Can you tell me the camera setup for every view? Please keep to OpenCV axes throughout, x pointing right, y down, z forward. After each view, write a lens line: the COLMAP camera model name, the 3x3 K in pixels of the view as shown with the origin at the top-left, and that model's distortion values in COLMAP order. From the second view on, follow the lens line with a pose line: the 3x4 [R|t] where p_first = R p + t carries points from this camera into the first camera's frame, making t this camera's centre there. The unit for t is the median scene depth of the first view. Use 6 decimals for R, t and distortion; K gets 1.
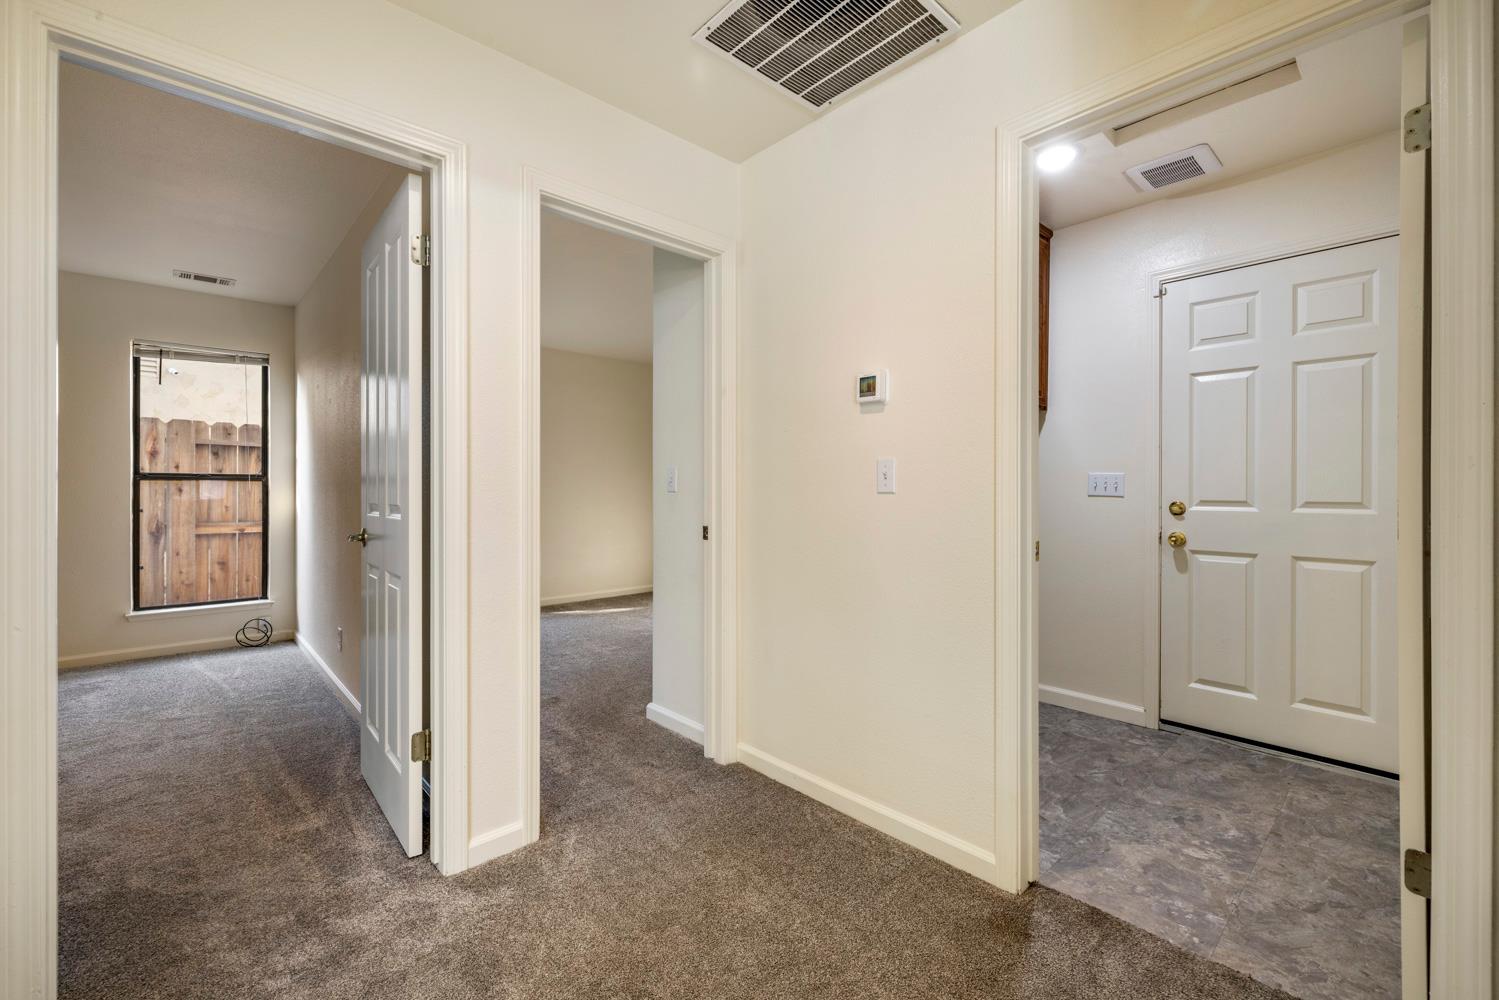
lens RADIAL K [[631.3, 0, 748.3], [0, 631.3, 492.6], [0, 0, 1]] dist [0.000429, -0.000501]
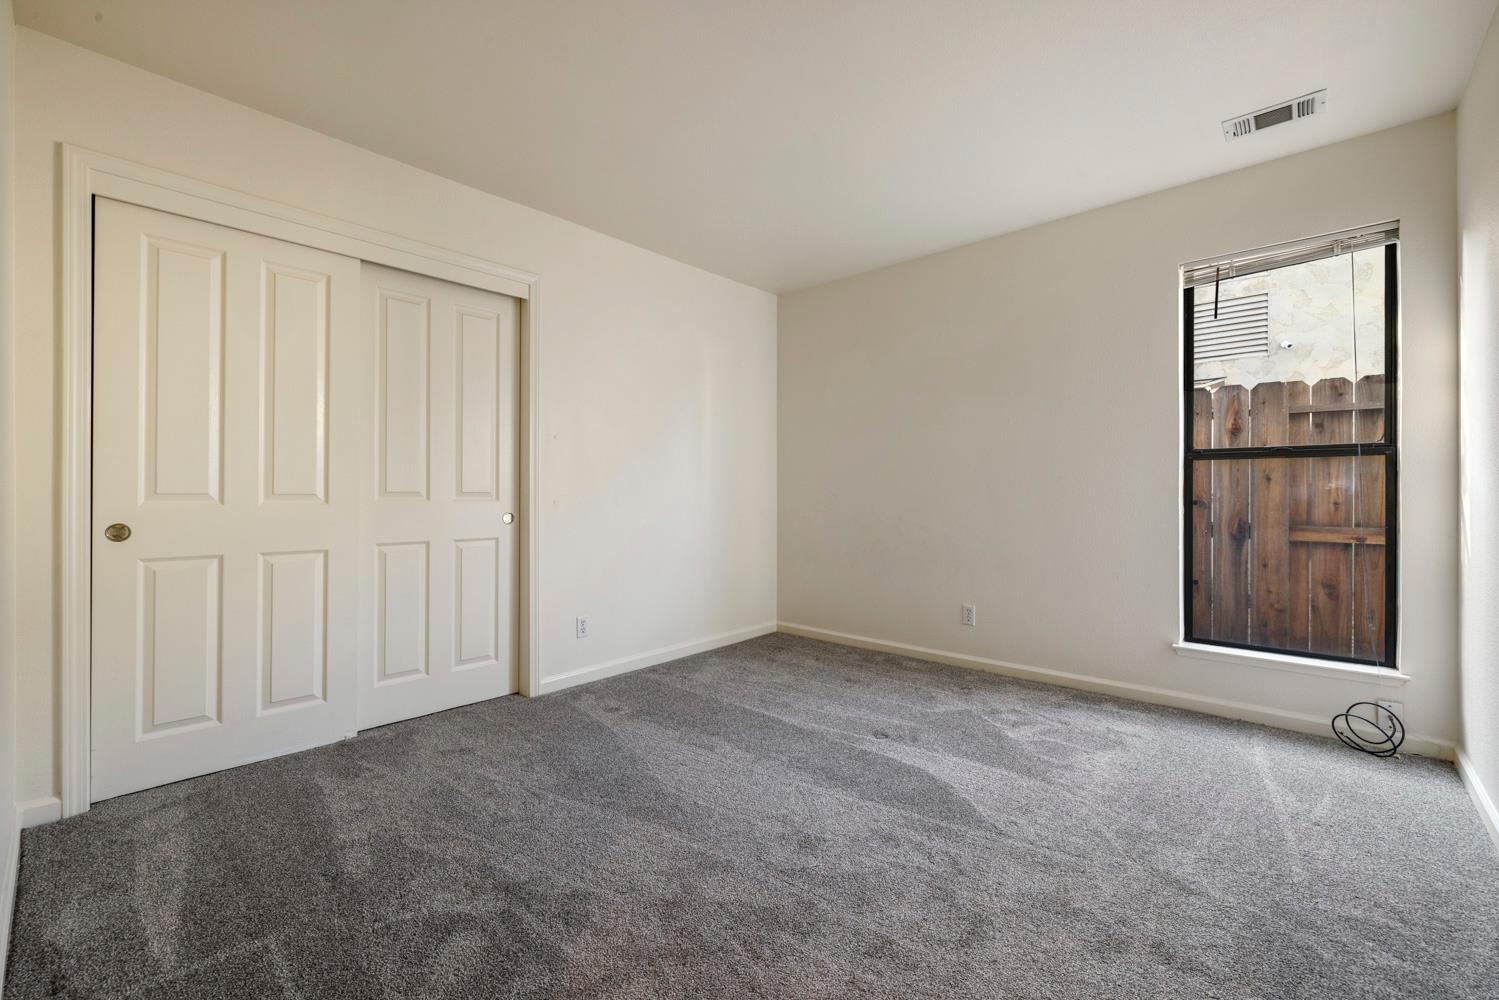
lens RADIAL K [[631.3, 0, 748.3], [0, 631.3, 492.6], [0, 0, 1]] dist [0.000429, -0.000501]
pose [[0.096346, -0.003045, -0.995343, -0.259874], [-0.003371, 0.999989, -0.003385, 0.018691], [0.995342, 0.003682, 0.096335, 0.372301]]
